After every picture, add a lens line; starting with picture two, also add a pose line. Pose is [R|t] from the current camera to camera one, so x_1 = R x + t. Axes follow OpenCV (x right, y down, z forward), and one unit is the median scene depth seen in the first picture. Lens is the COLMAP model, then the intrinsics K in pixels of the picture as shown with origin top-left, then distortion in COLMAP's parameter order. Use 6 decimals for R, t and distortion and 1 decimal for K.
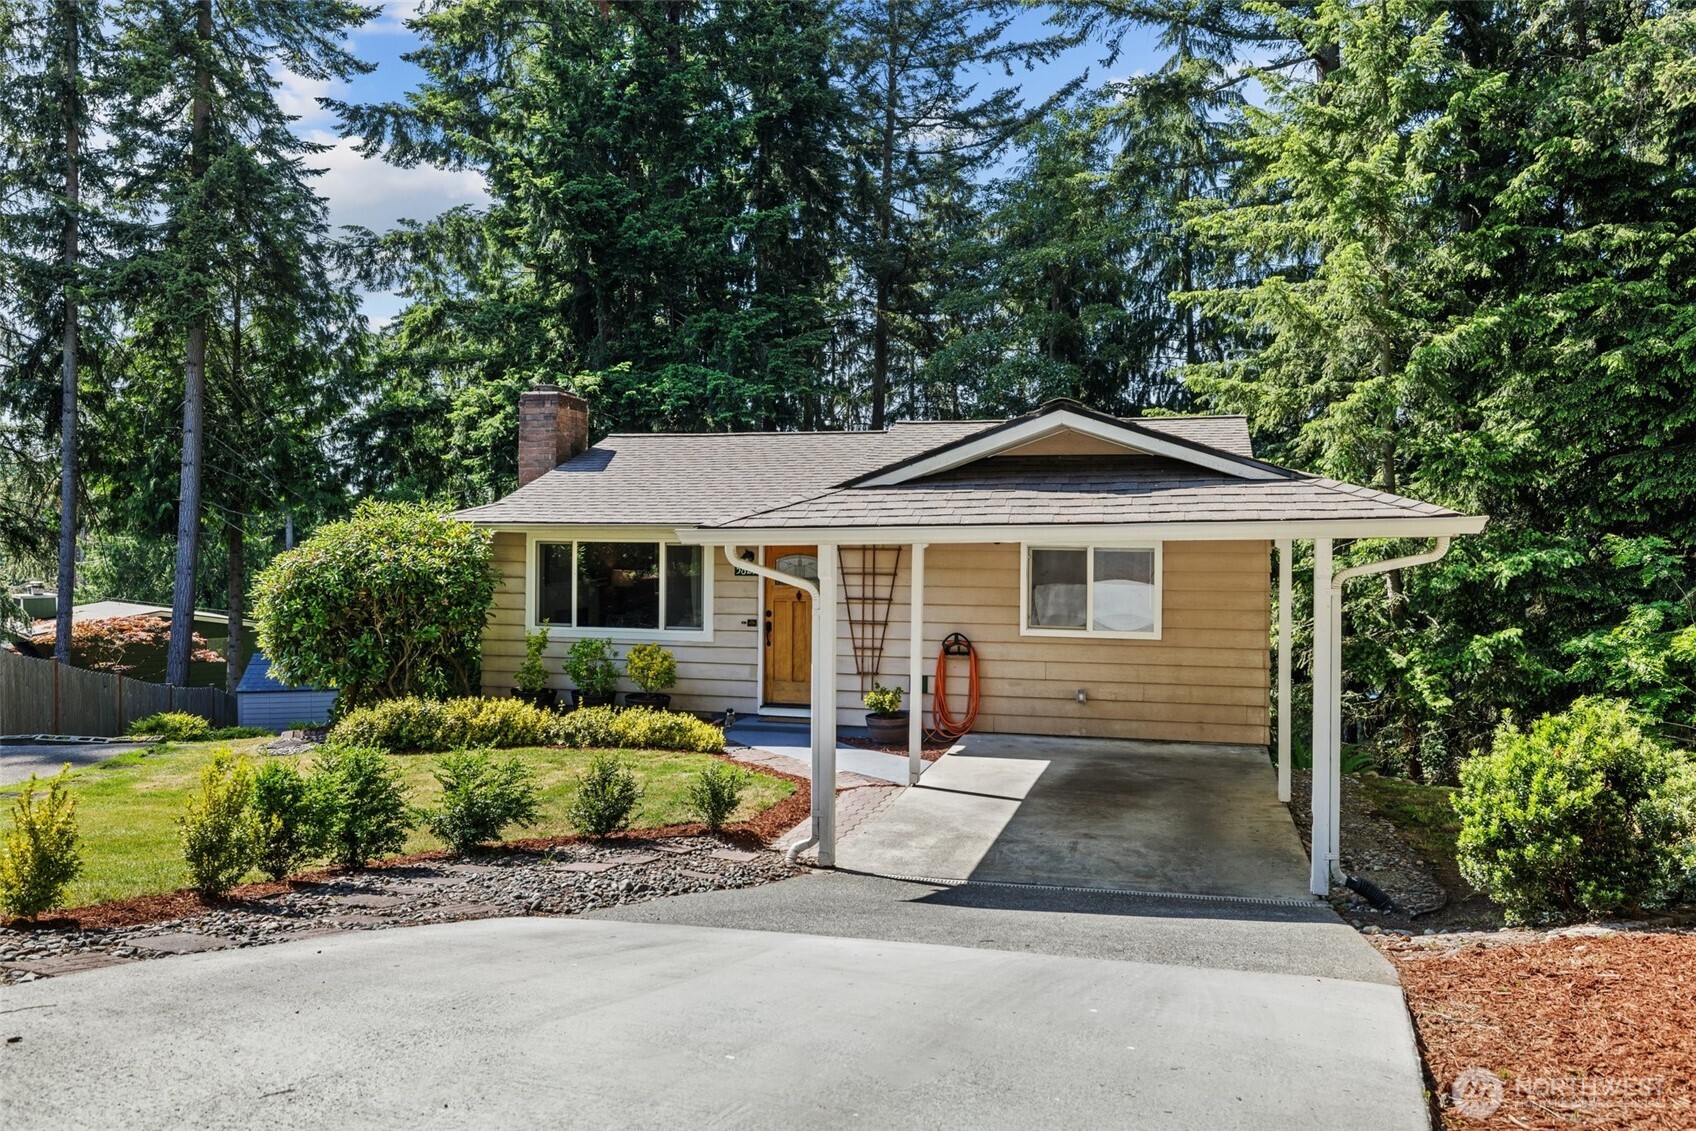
lens RADIAL K [[1260.8, 0, 847.6], [0, 1260.8, 561.0], [0, 0, 1]] dist [-0.007277, 0.006316]
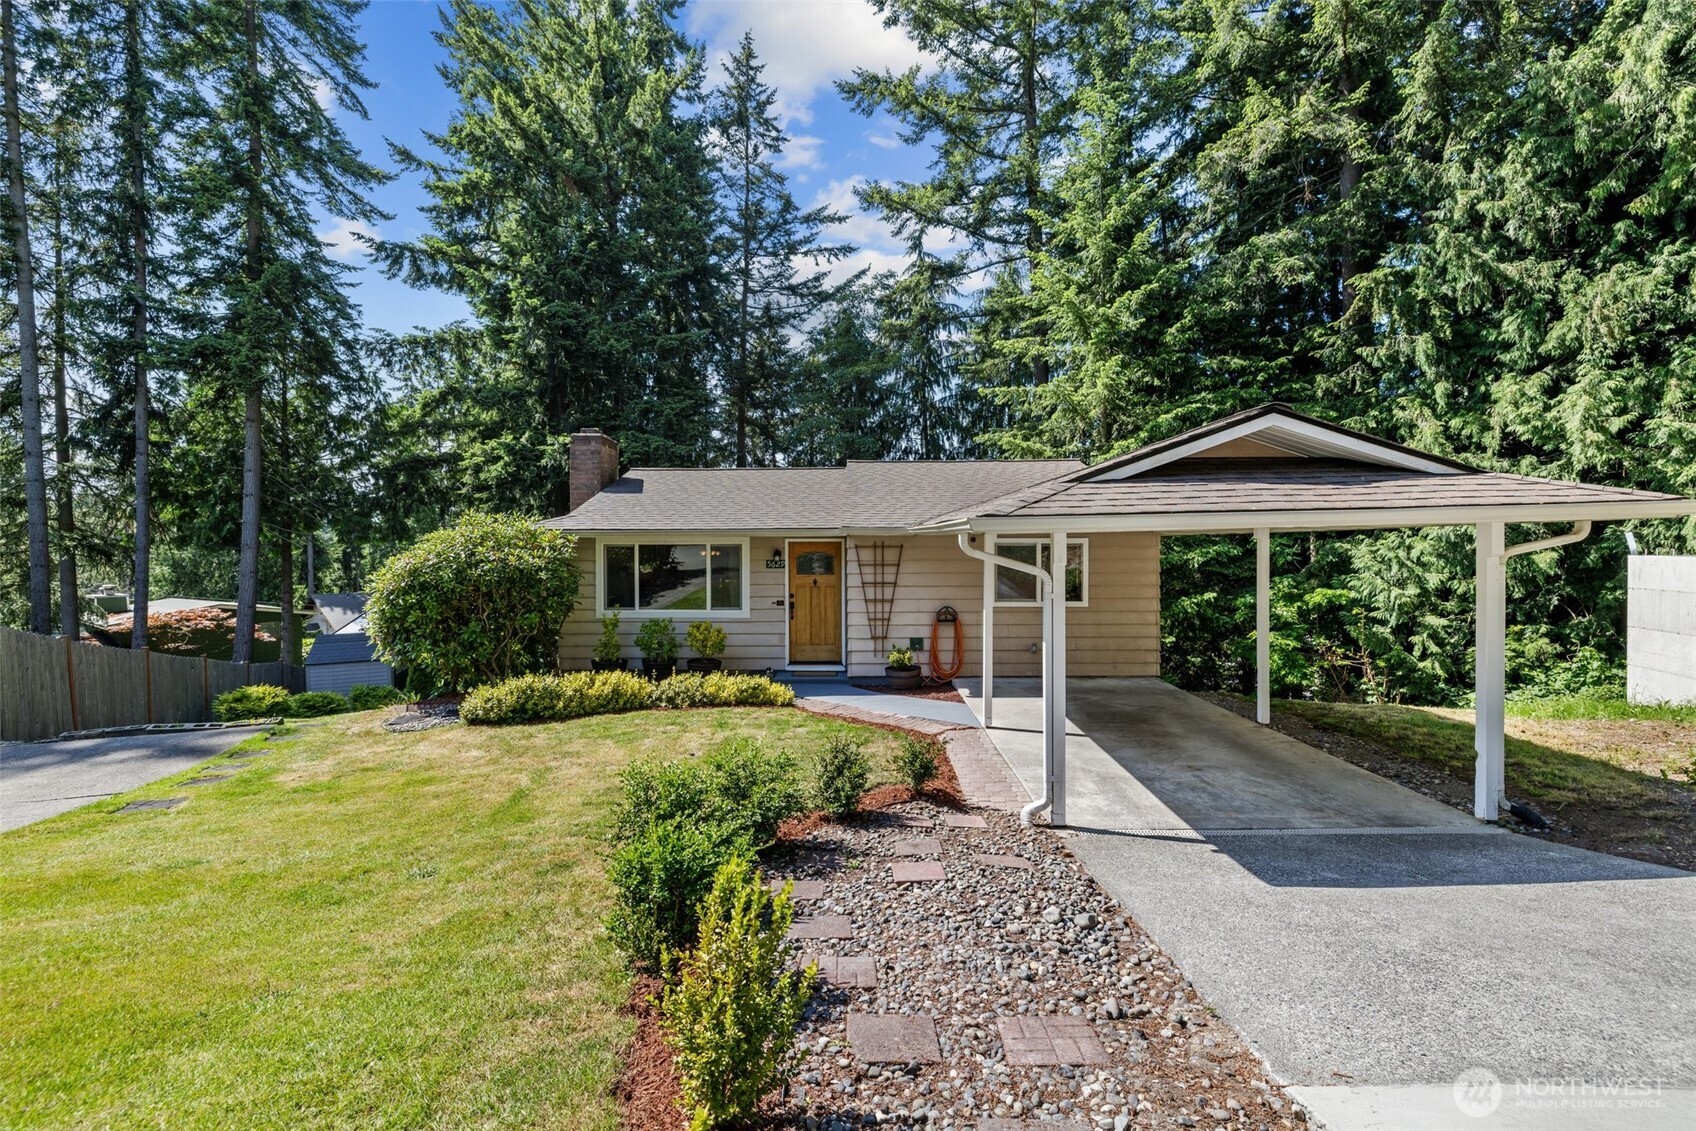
lens RADIAL K [[714.0, 0, 849.9], [0, 714.0, 564.5], [0, 0, 1]] dist [0.001190, -0.001213]
pose [[0.971205, -0.016335, 0.237684, -0.083489], [0.015156, 0.999862, 0.006787, 0.001662], [-0.237762, -0.002990, 0.971319, 0.107413]]
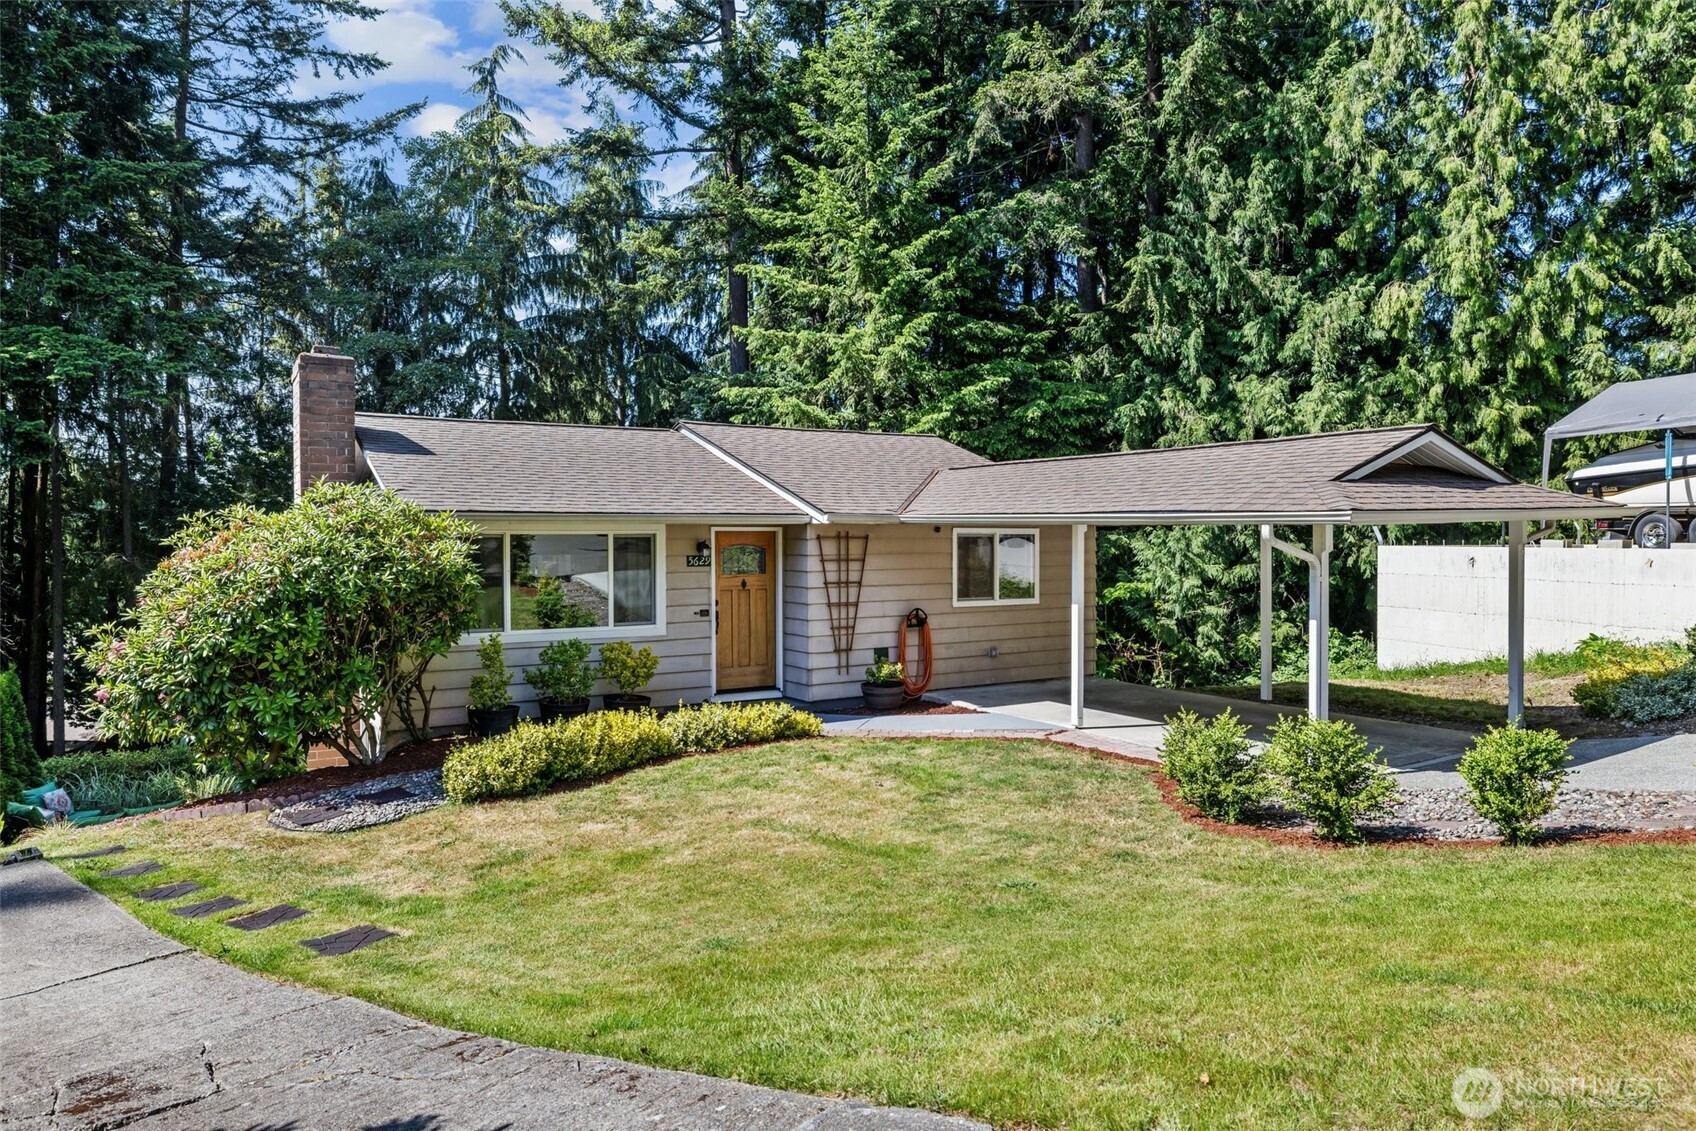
lens RADIAL K [[1061.1, 0, 846.4], [0, 1061.1, 568.0], [0, 0, 1]] dist [-0.003479, 0.003554]
pose [[0.697087, -0.029268, 0.716389, -0.272879], [0.022178, 0.999569, 0.019257, -0.000315], [-0.716644, 0.002465, 0.697435, 0.147139]]
